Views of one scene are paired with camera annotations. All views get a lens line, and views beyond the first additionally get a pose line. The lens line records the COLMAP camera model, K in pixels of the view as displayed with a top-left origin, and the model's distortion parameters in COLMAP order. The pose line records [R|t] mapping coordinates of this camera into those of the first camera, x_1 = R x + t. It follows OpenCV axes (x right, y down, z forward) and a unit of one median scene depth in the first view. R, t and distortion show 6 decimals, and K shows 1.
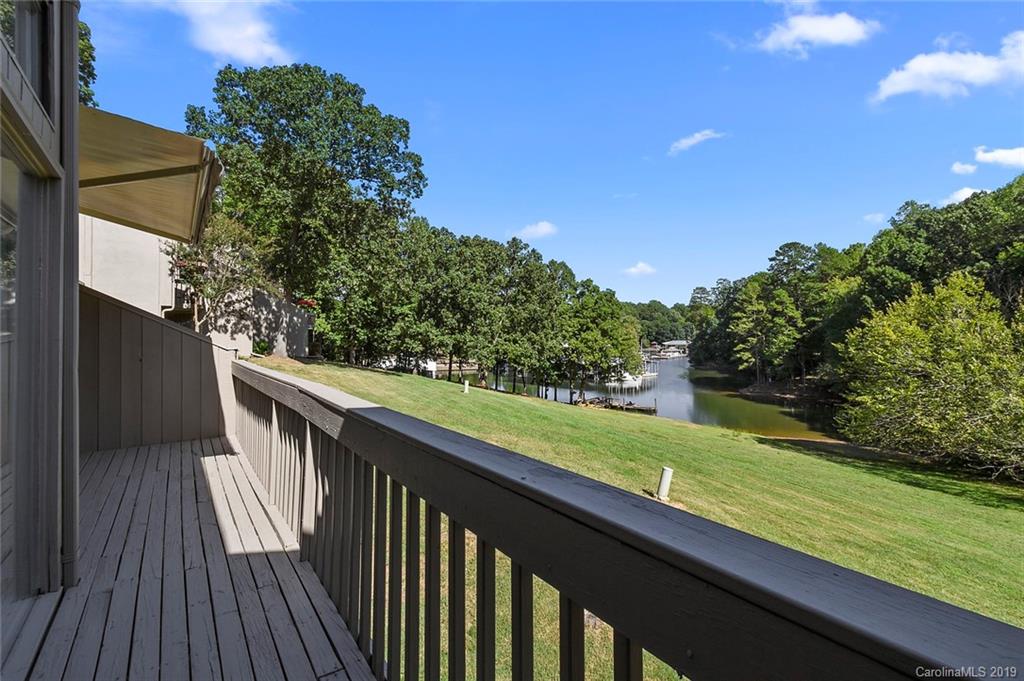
lens RADIAL K [[459.6, 0, 510.6], [0, 459.6, 324.9], [0, 0, 1]] dist [0.008333, -0.003988]
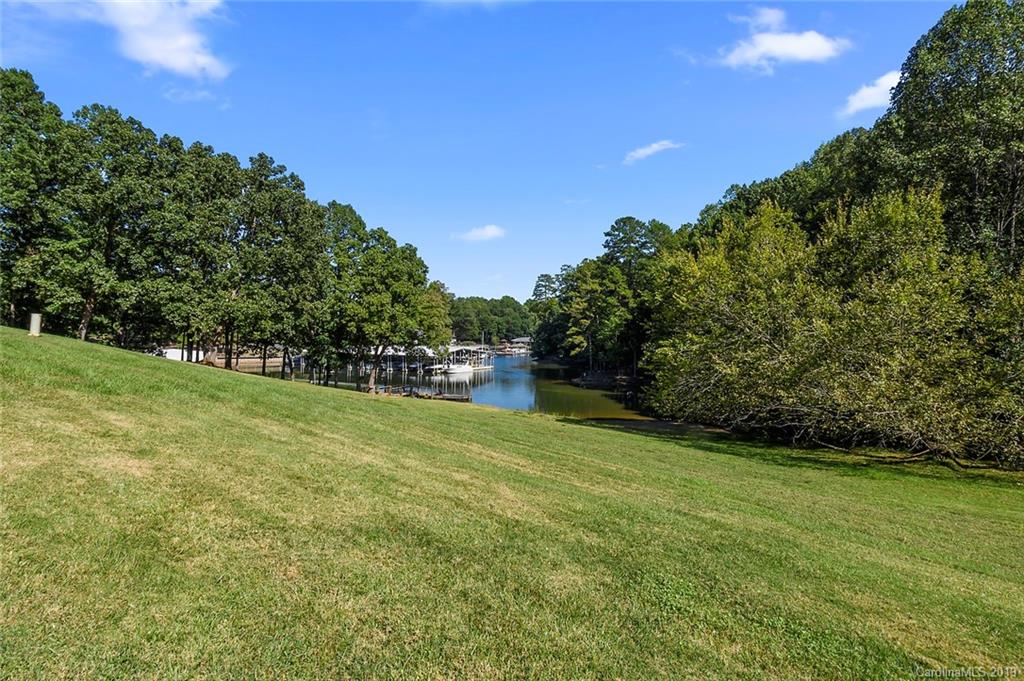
lens RADIAL K [[519.4, 0, 505.7], [0, 519.4, 334.6], [0, 0, 1]] dist [0.000844, -0.001510]
pose [[0.957077, 0.010971, 0.289625, 0.107735], [-0.016849, 0.999699, 0.017812, 0.051410], [-0.289342, -0.021927, 0.956975, 0.101126]]
